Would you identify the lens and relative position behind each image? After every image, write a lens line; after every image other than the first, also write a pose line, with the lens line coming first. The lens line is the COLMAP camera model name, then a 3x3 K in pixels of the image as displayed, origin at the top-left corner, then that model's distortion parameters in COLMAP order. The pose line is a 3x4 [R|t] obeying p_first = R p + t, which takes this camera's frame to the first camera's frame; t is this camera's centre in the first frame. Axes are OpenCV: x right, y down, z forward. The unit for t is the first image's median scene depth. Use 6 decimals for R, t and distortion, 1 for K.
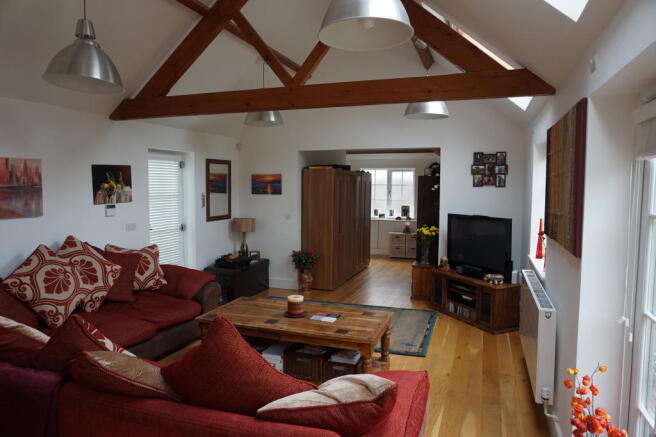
lens RADIAL K [[445.2, 0, 329.8], [0, 445.2, 219.4], [0, 0, 1]] dist [-0.009808, 0.000688]
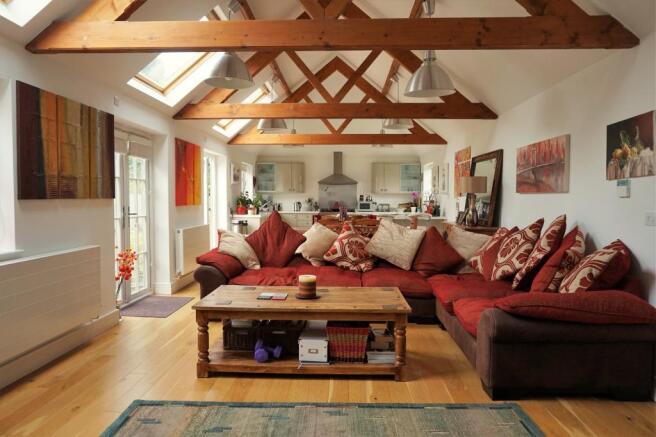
lens RADIAL K [[445.2, 0, 329.8], [0, 445.2, 219.4], [0, 0, 1]] dist [-0.009808, 0.000688]
pose [[-0.953940, 0.009122, -0.299858, 0.135140], [-0.027375, 0.992721, 0.117287, -0.046161], [0.298745, 0.120094, -0.946746, 1.700686]]
